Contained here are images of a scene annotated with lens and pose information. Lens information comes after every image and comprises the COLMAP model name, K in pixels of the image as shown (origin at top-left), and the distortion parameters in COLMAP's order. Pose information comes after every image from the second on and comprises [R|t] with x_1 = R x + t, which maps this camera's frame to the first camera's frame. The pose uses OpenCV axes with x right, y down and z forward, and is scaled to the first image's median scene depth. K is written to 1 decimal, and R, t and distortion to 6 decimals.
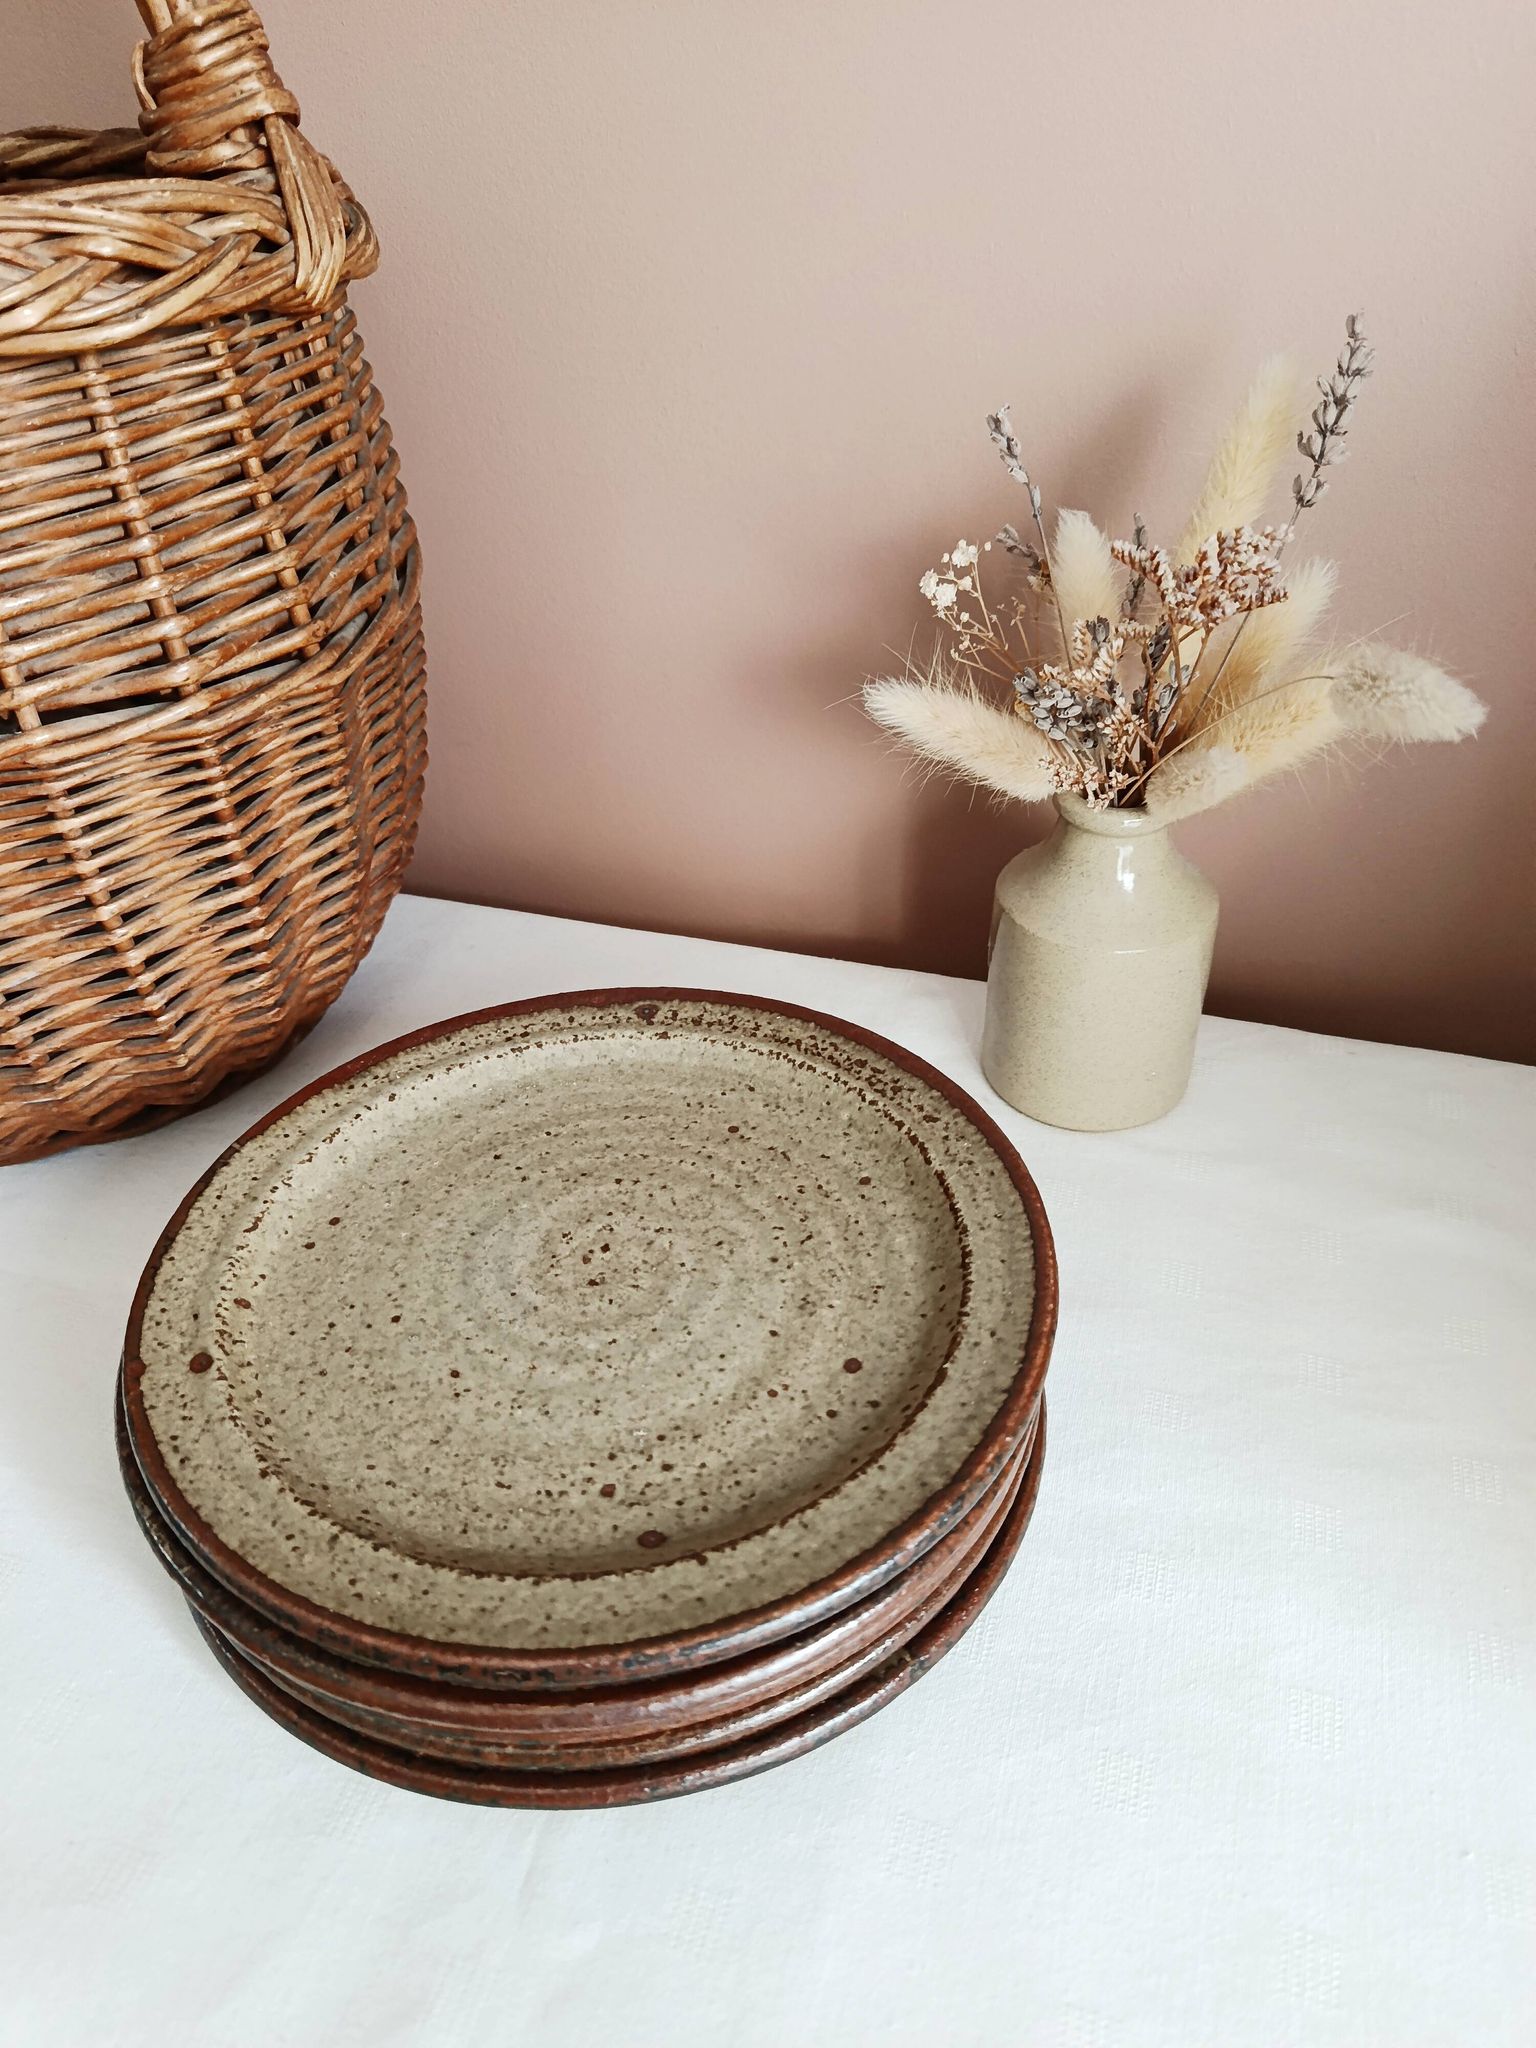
lens RADIAL K [[1447.8, 0, 756.3], [0, 1447.8, 1008.6], [0, 0, 1]] dist [0.082405, -0.190400]
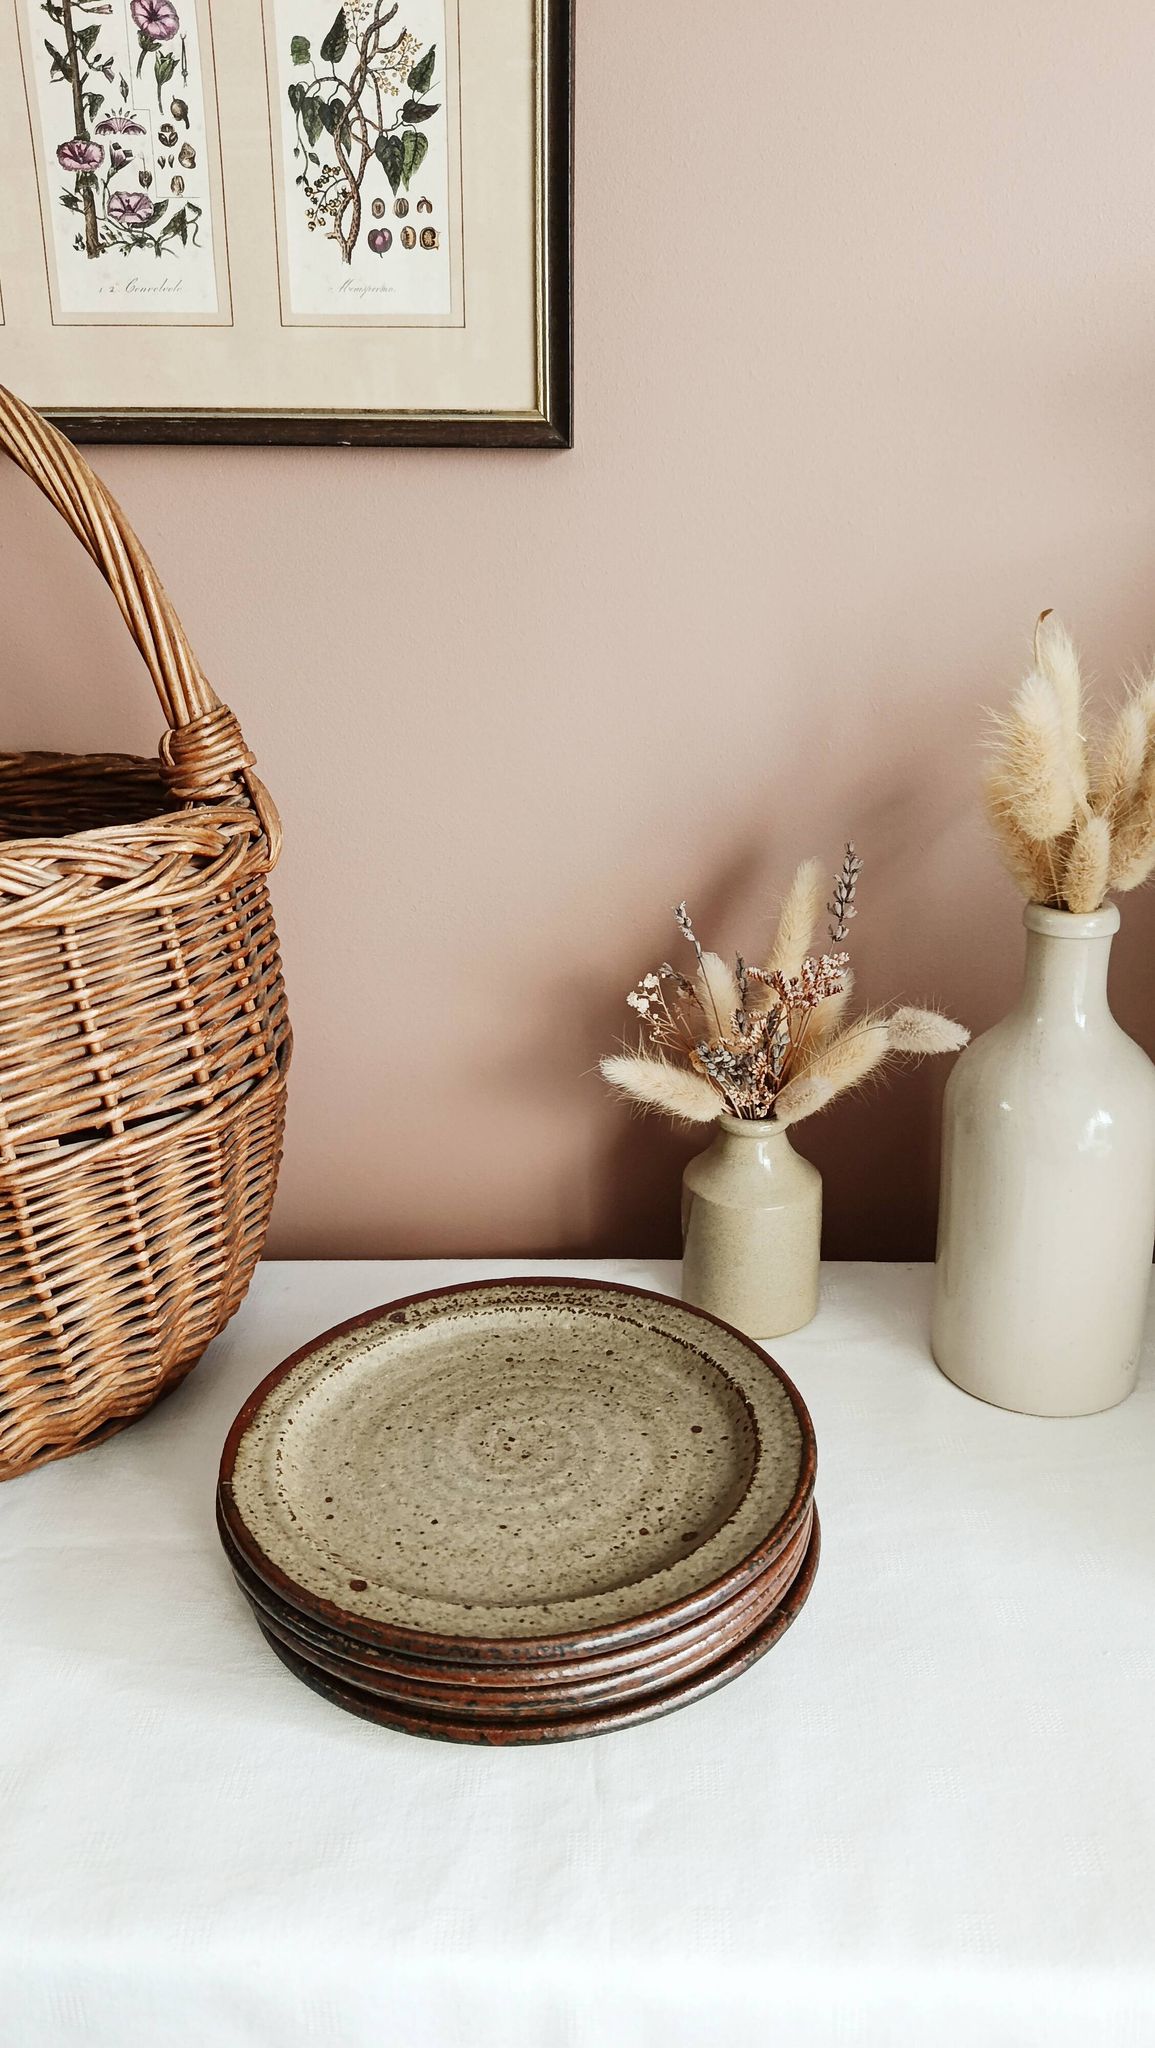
lens RADIAL K [[1431.7, 0, 570.7], [0, 1431.7, 1009.0], [0, 0, 1]] dist [0.130431, -0.299466]
pose [[0.963308, -0.080719, 0.255974, -0.417531], [0.149685, 0.953187, -0.262733, 0.158470], [-0.222783, 0.291408, 0.930295, -0.575643]]
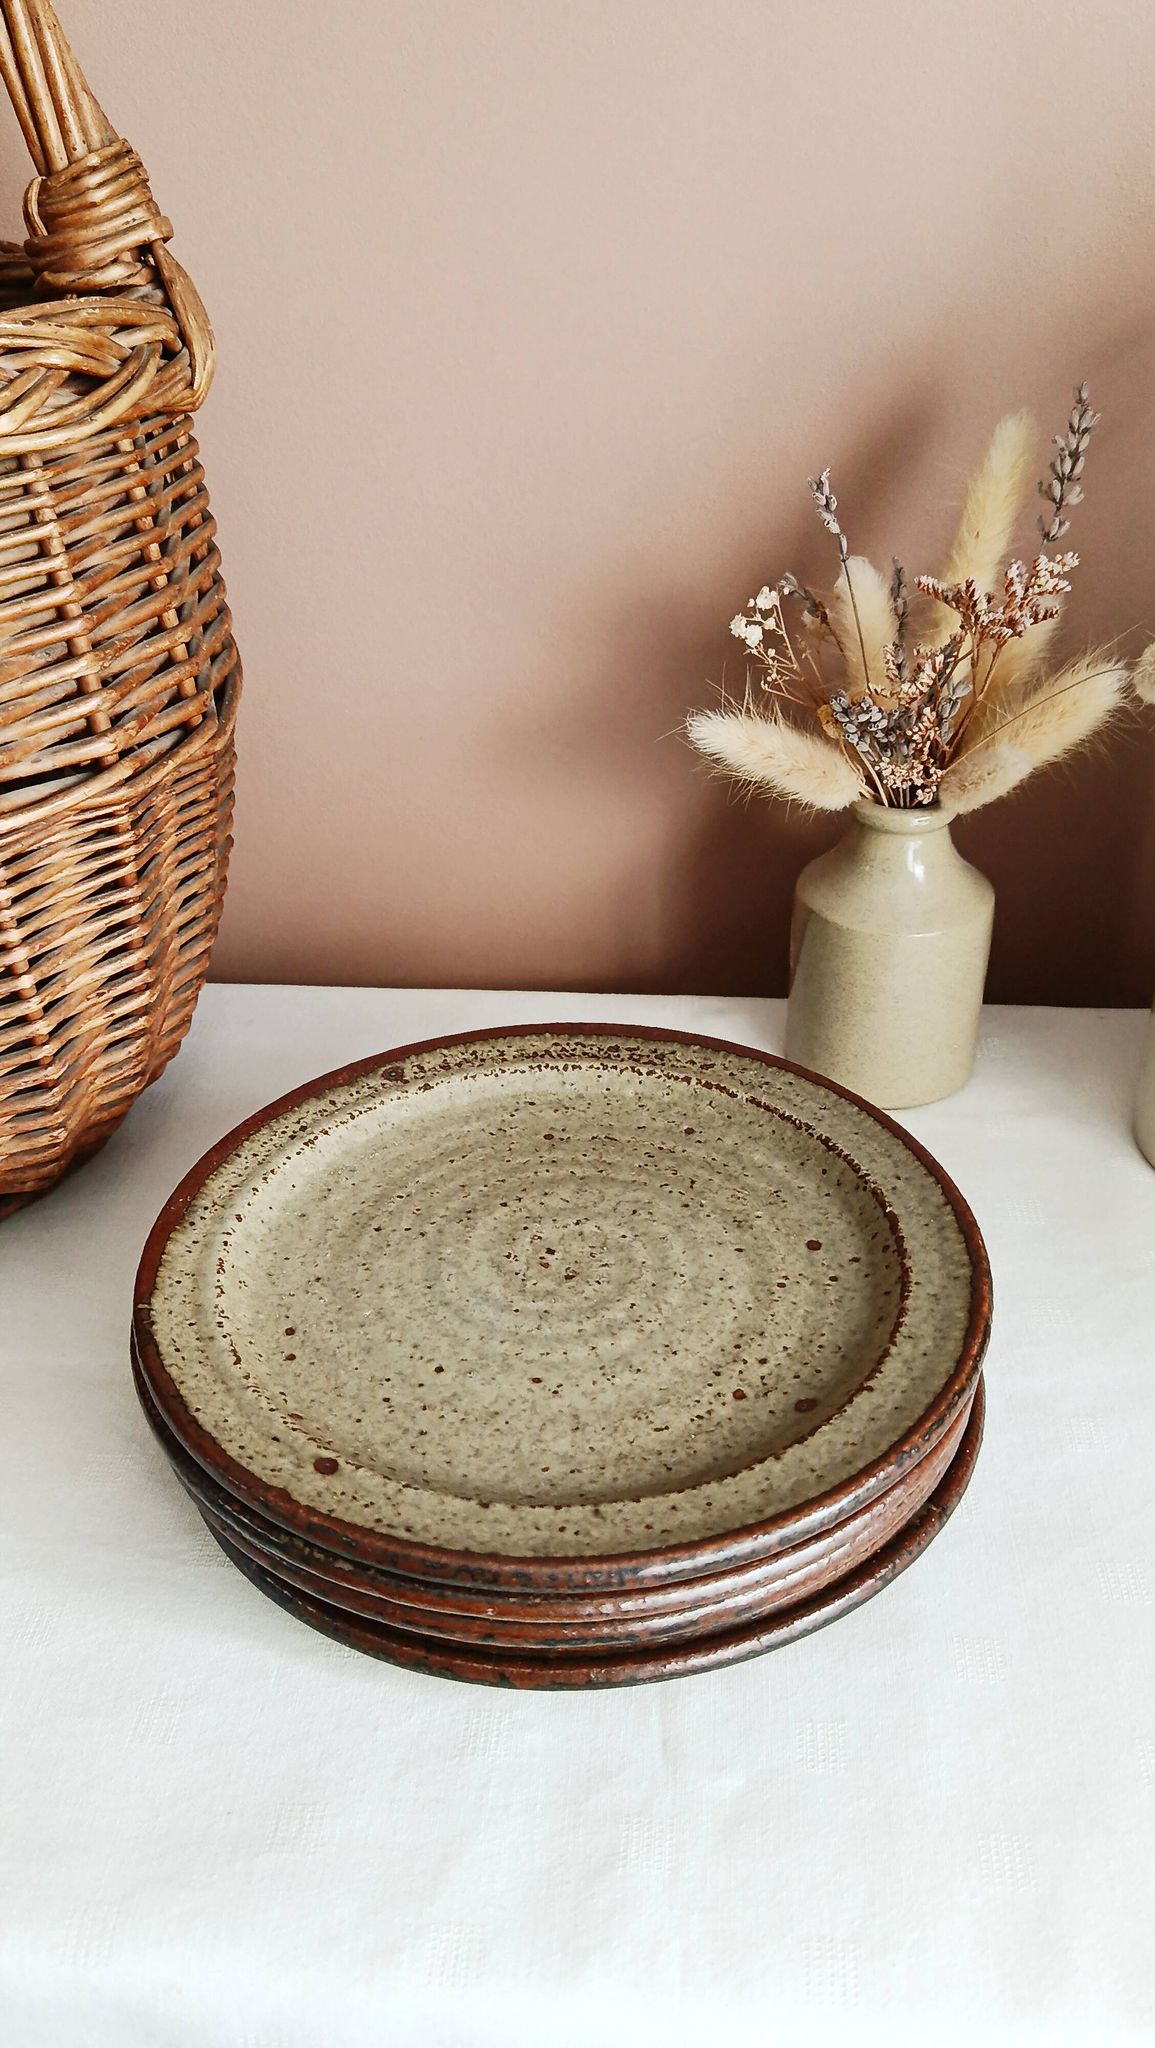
lens RADIAL K [[1677.3, 0, 572.2], [0, 1677.3, 1003.2], [0, 0, 1]] dist [0.114642, -0.271245]
pose [[0.972124, -0.104046, 0.210117, -0.352450], [0.123240, 0.989116, -0.080388, 0.101256], [-0.199466, 0.104042, 0.974366, -0.255923]]
